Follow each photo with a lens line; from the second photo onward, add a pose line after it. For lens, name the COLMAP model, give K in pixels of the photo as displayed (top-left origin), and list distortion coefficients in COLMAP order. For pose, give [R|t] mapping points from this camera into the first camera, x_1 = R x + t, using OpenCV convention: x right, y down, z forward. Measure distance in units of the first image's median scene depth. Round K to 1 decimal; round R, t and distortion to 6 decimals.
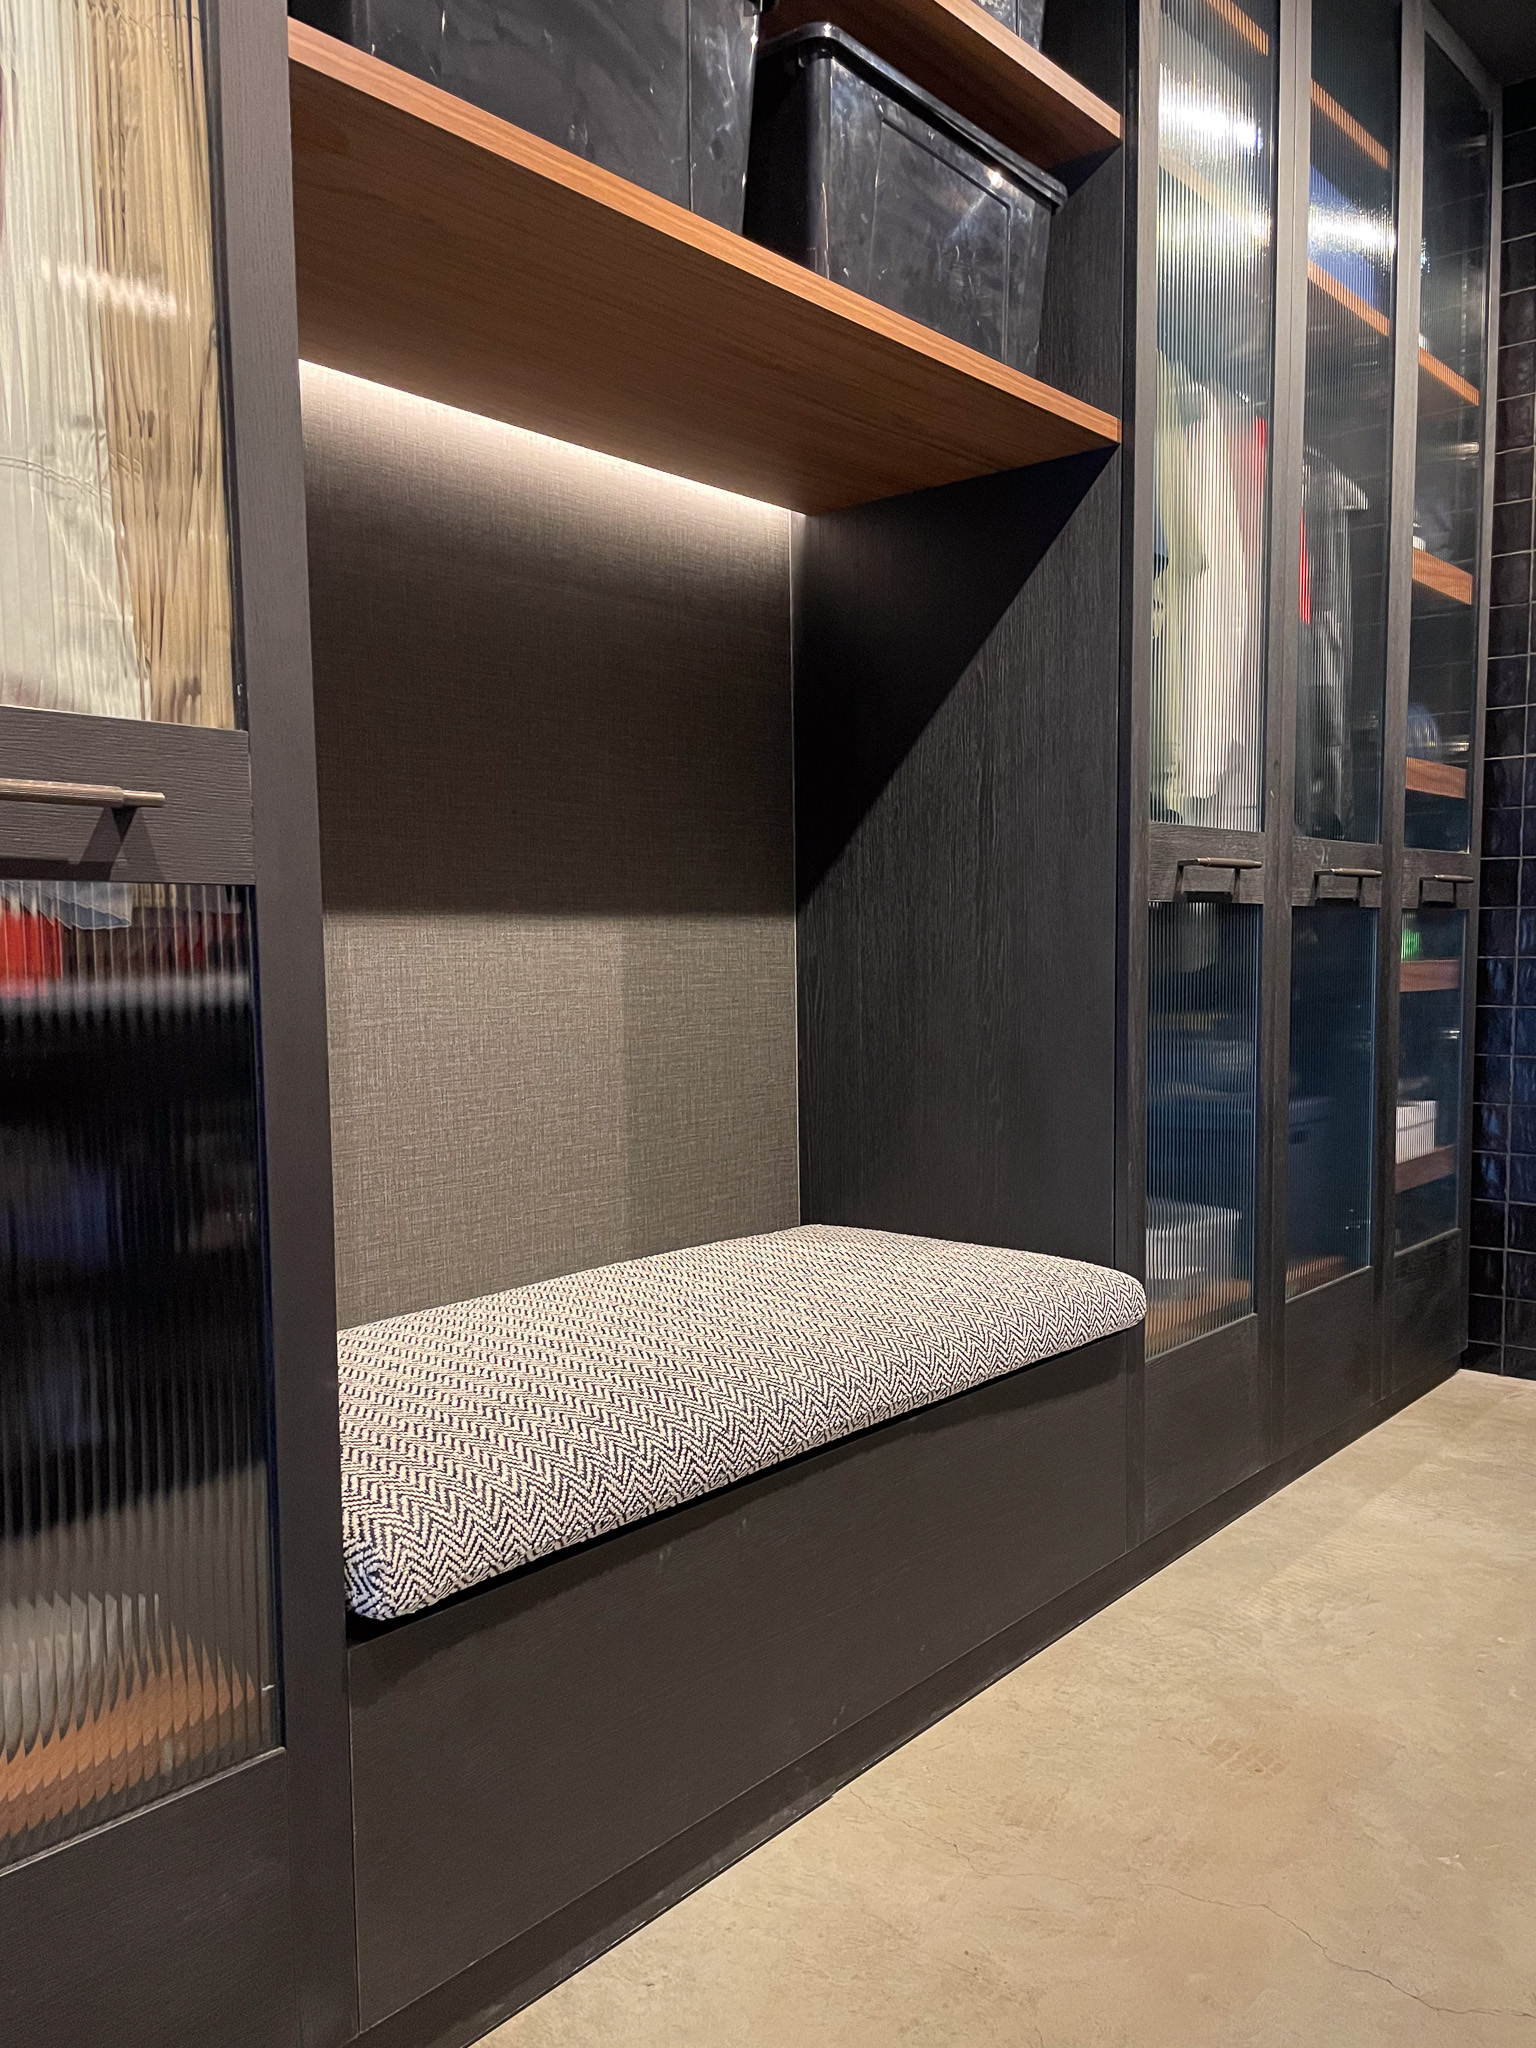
lens RADIAL K [[1636.0, 0, 764.2], [0, 1636.0, 1077.0], [0, 0, 1]] dist [0.082483, -0.112350]
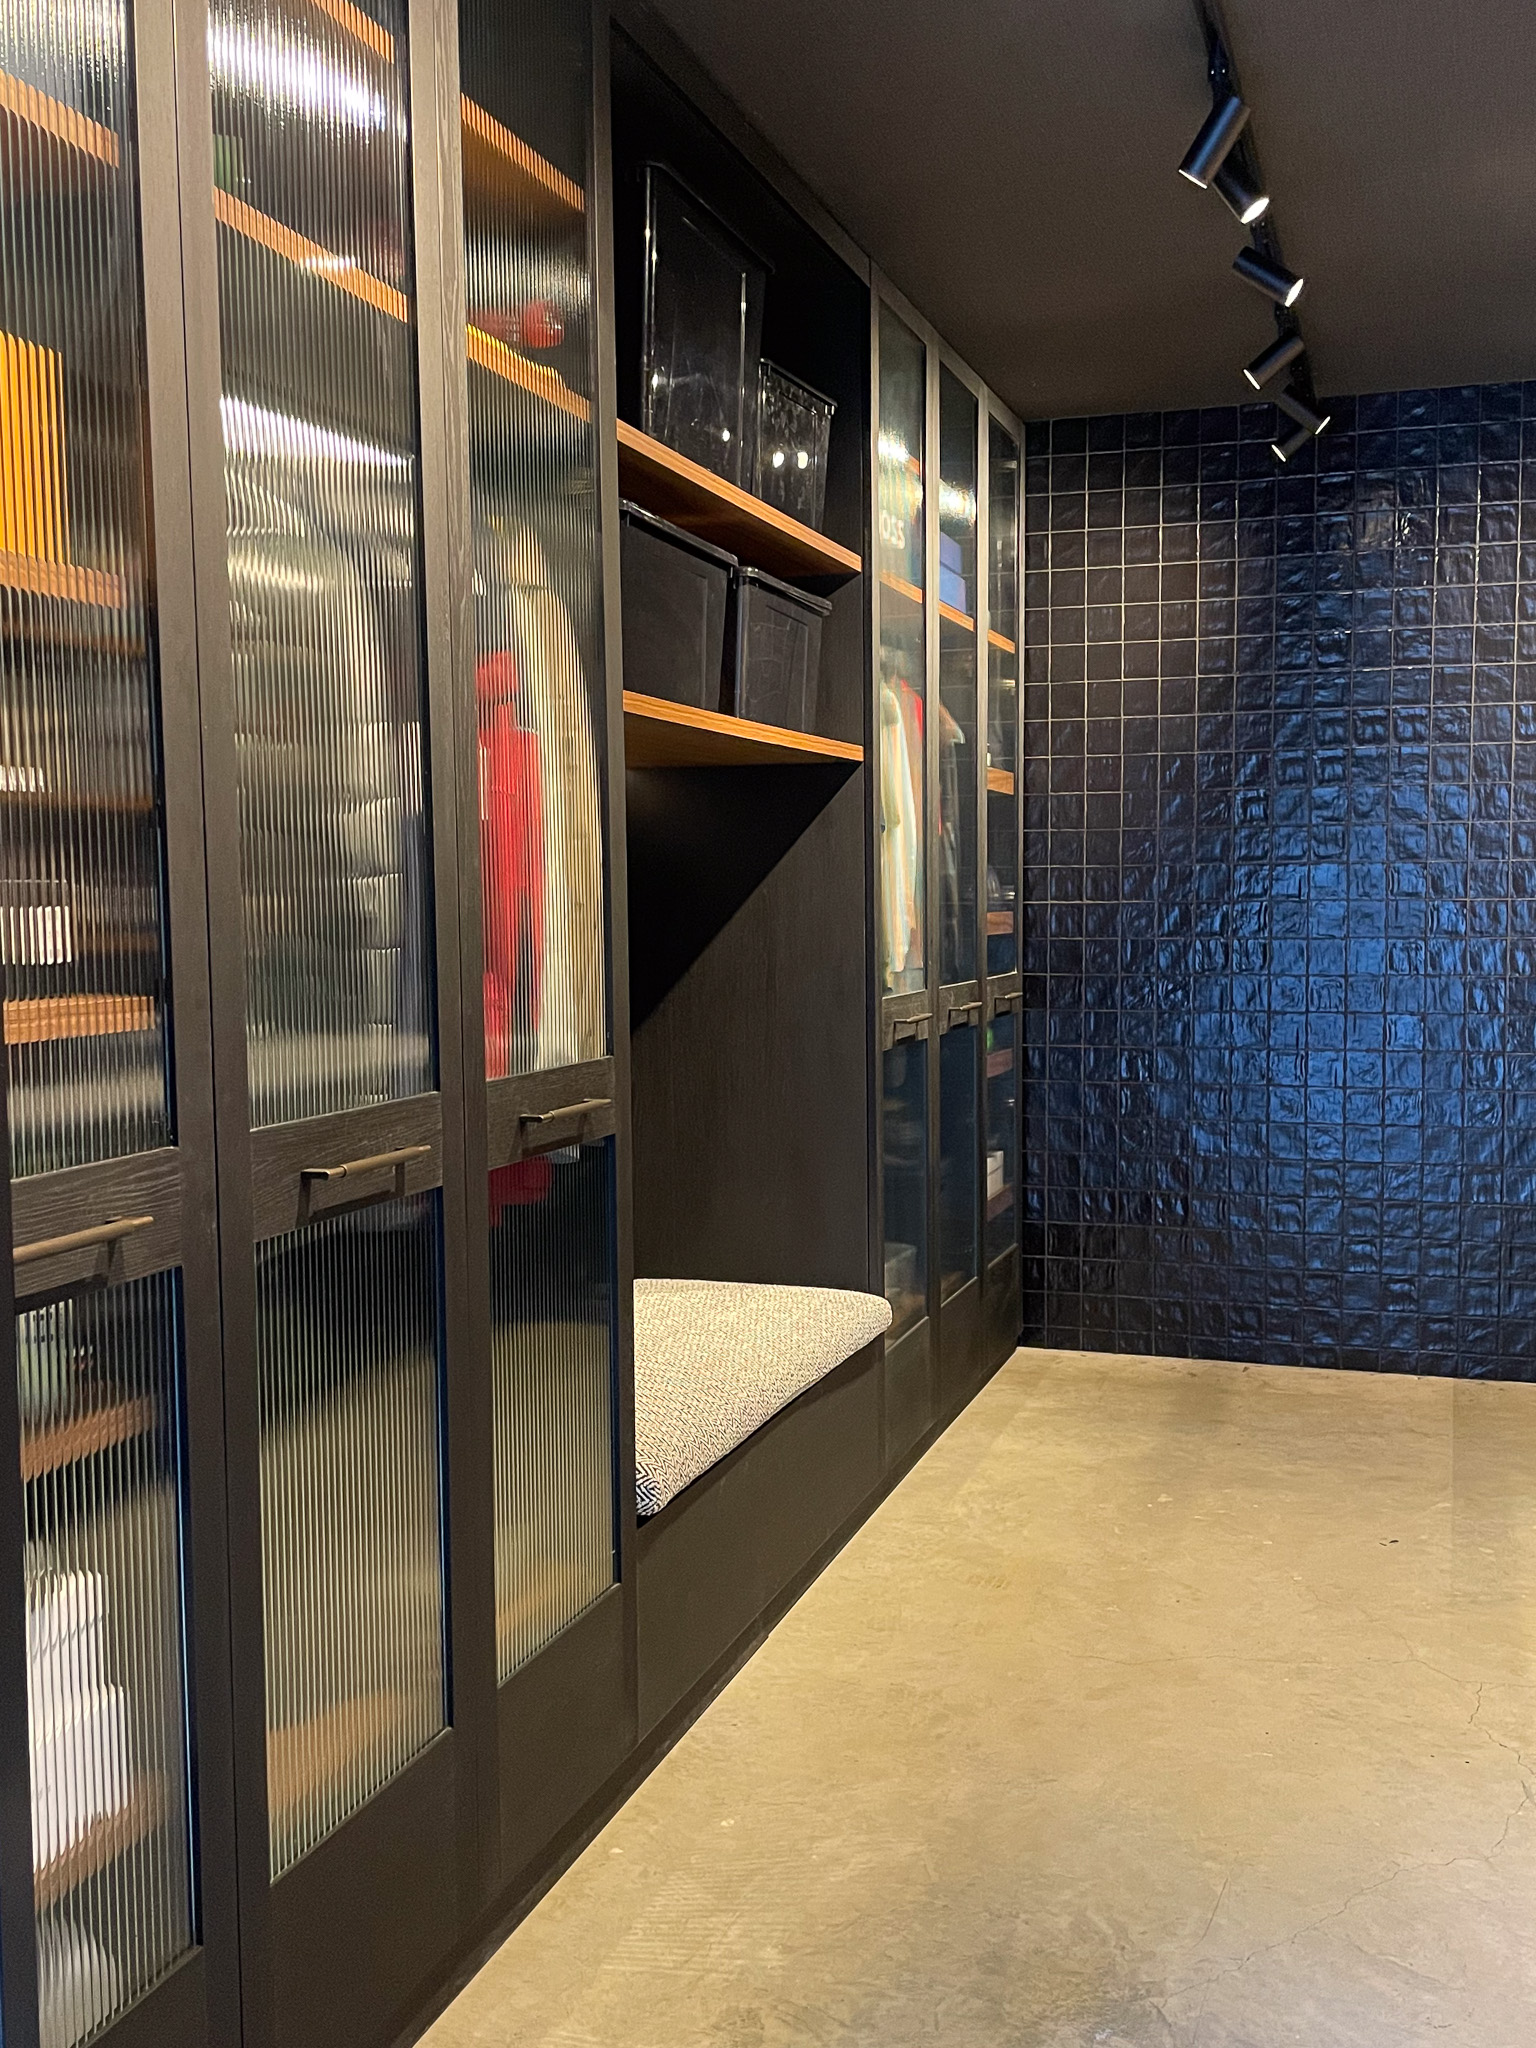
lens RADIAL K [[1963.2, 0, 809.4], [0, 1963.2, 1058.1], [0, 0, 1]] dist [0.025242, 0.000000]
pose [[0.926079, -0.033345, 0.375855, -0.451327], [0.034556, 0.999397, 0.003520, -0.096083], [-0.375745, 0.009728, 0.926672, -0.576018]]
